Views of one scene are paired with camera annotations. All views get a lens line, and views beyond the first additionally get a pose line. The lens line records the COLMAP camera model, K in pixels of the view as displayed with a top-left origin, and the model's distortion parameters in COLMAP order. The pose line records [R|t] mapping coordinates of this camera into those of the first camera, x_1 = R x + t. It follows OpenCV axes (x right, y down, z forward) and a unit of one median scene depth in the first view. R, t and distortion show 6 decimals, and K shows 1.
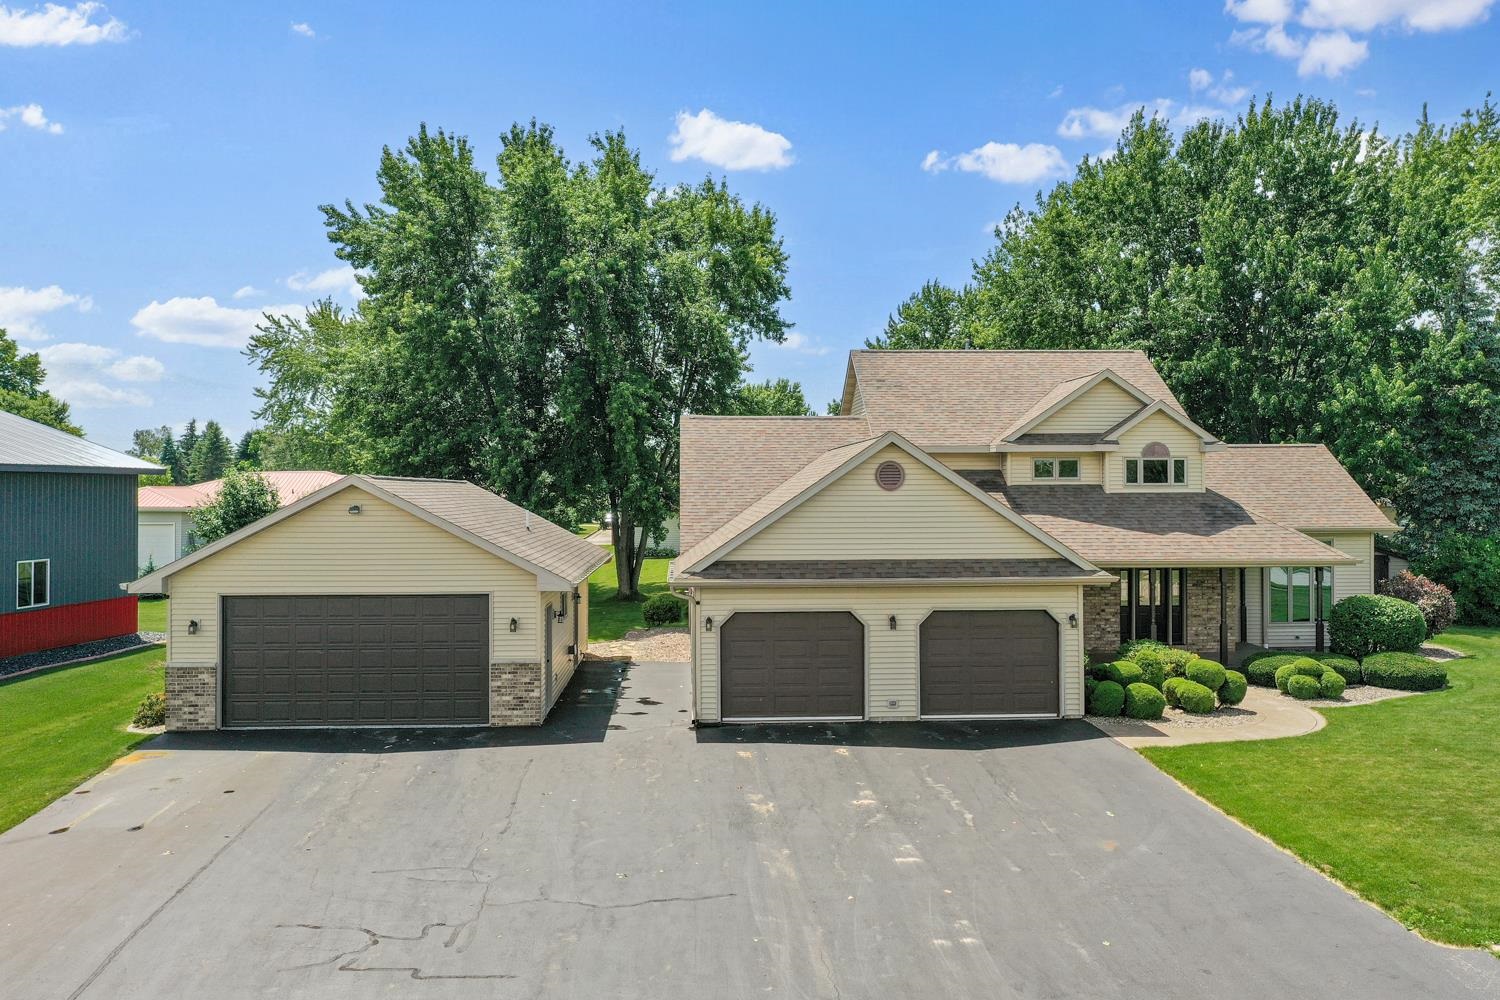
lens RADIAL K [[1181.0, 0, 750.2], [0, 1181.0, 485.3], [0, 0, 1]] dist [-0.000689, 0.005155]
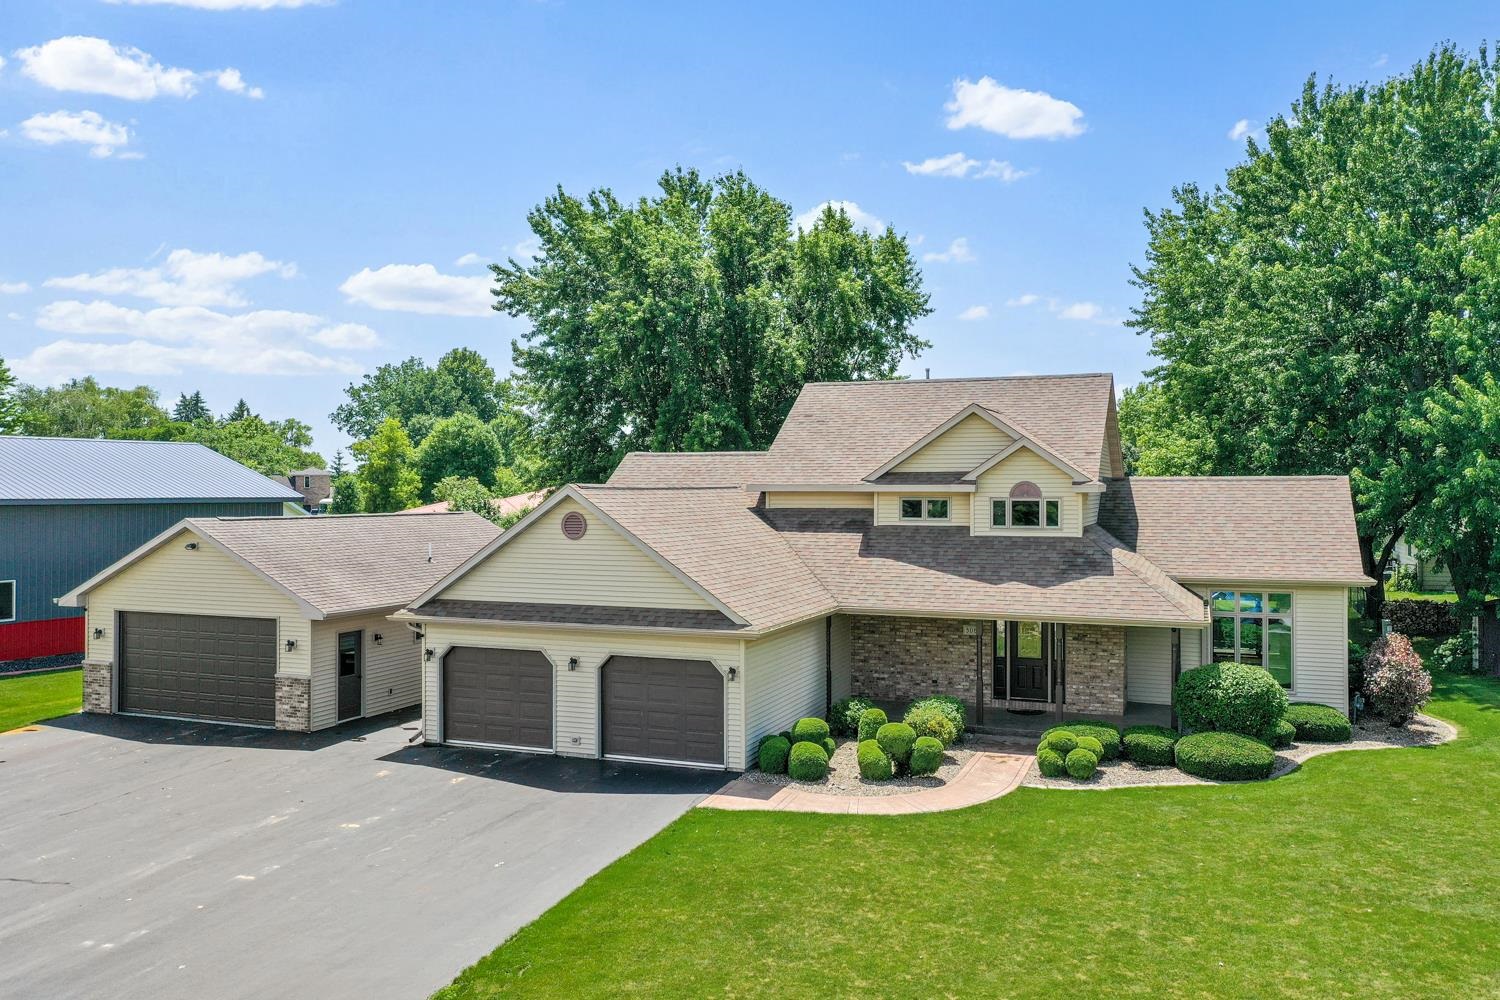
lens RADIAL K [[1181.0, 0, 750.2], [0, 1181.0, 485.3], [0, 0, 1]] dist [-0.000689, 0.005155]
pose [[0.912260, 0.002060, -0.409606, 0.695188], [-0.001359, 0.999997, 0.002003, -0.046528], [0.409609, -0.001271, 0.912260, 0.095414]]
